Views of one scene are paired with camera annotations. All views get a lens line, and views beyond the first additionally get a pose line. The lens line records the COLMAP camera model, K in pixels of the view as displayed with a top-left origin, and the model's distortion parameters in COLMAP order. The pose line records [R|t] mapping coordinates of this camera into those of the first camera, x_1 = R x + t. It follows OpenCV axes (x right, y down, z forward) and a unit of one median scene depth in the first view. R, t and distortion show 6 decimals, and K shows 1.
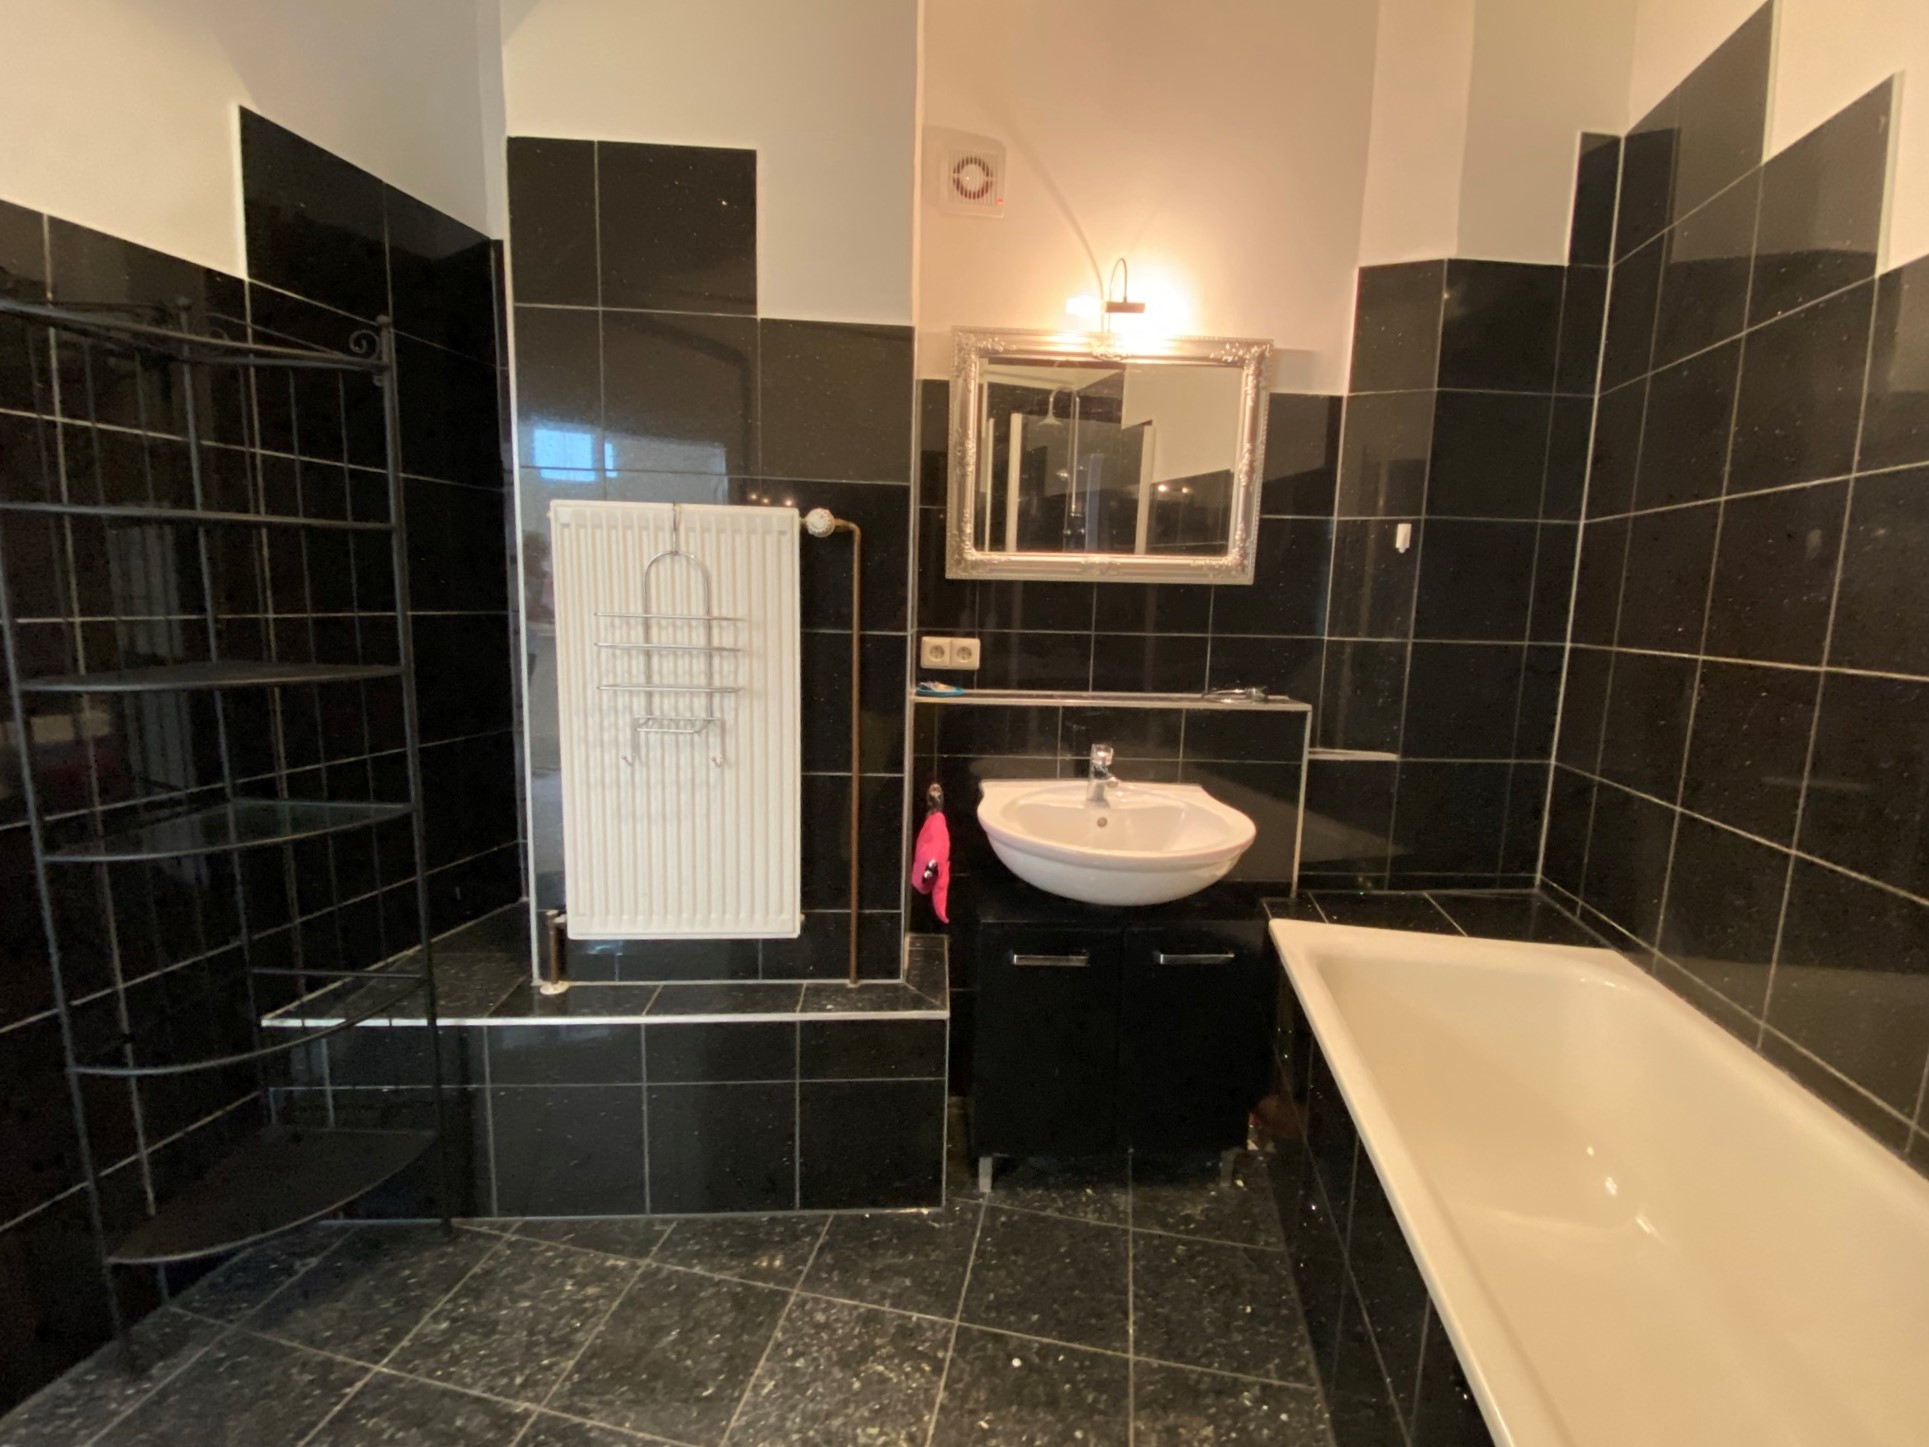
lens RADIAL K [[832.6, 0, 961.4], [0, 832.6, 720.7], [0, 0, 1]] dist [0.031388, -0.026574]
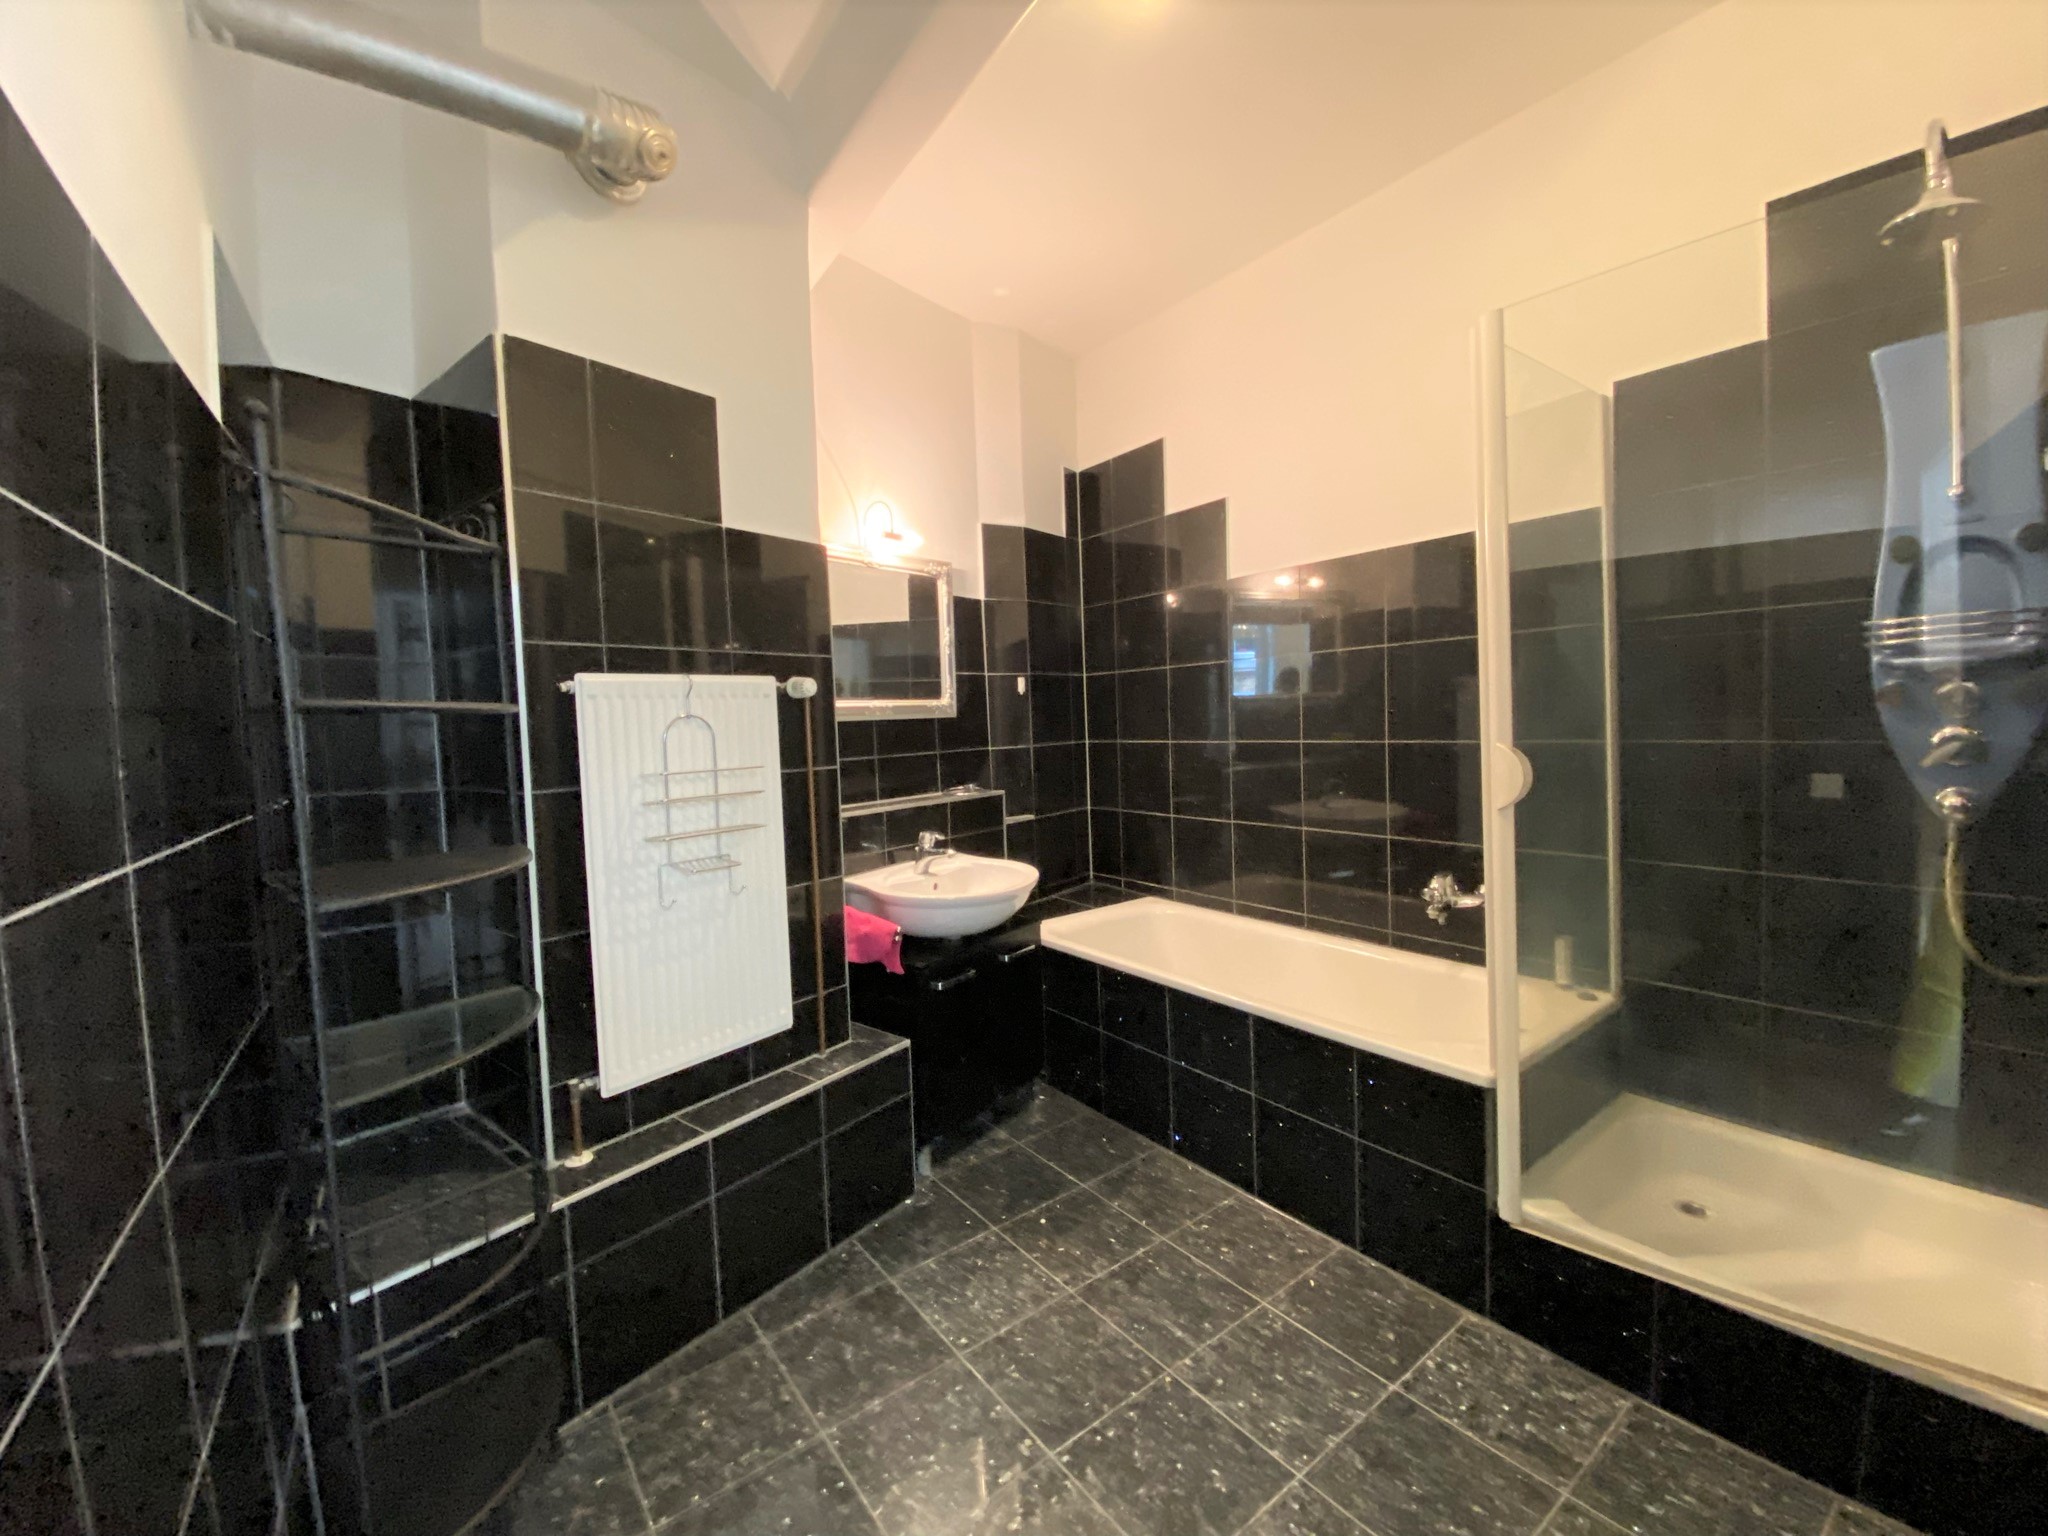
lens RADIAL K [[834.3, 0, 1014.7], [0, 834.3, 760.1], [0, 0, 1]] dist [0.027954, -0.023300]
pose [[0.668453, -0.091432, 0.738113, -0.818868], [0.163857, 0.986135, -0.026238, -0.033109], [-0.725480, 0.138483, 0.674167, -0.096826]]
